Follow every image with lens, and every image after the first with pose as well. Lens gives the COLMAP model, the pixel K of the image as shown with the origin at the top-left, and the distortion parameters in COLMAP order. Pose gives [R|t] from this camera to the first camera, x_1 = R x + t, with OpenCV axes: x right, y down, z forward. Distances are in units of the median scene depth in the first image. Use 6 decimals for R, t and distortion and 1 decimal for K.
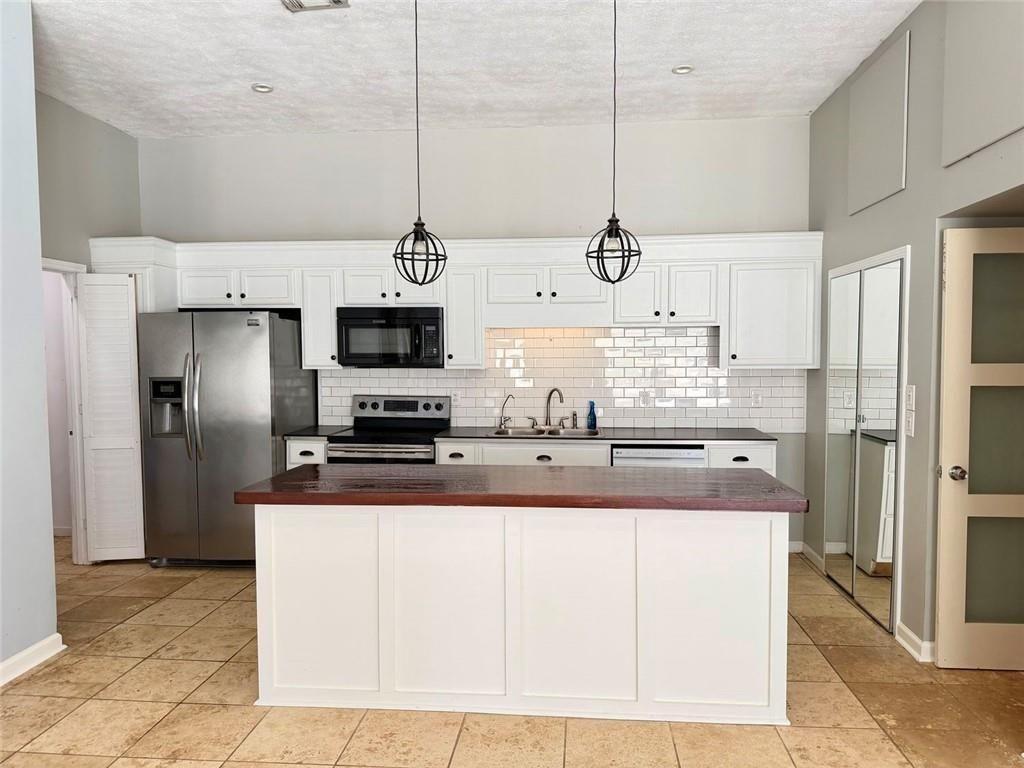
lens RADIAL K [[715.9, 0, 513.3], [0, 715.9, 388.3], [0, 0, 1]] dist [0.006352, -0.003117]
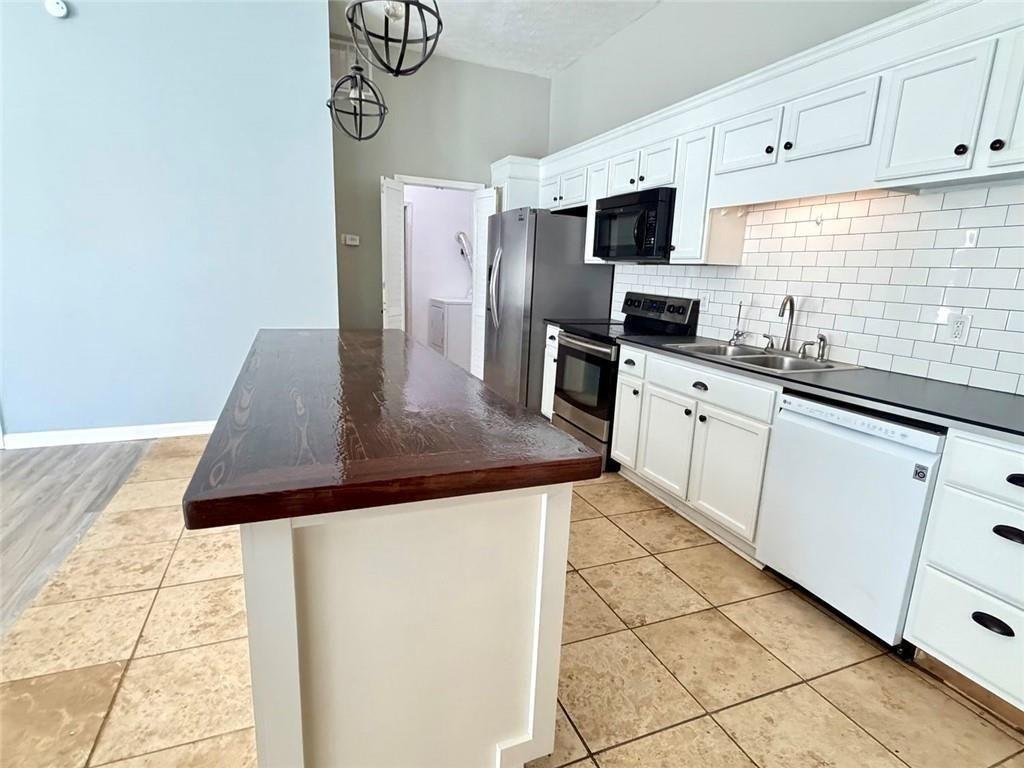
lens RADIAL K [[531.3, 0, 510.9], [0, 531.3, 380.0], [0, 0, 1]] dist [-0.001780, -0.000371]
pose [[0.452519, 0.201904, -0.868597, 0.395070], [-0.088098, 0.979389, 0.181760, 0.010311], [0.887392, -0.005729, 0.460979, 0.544057]]
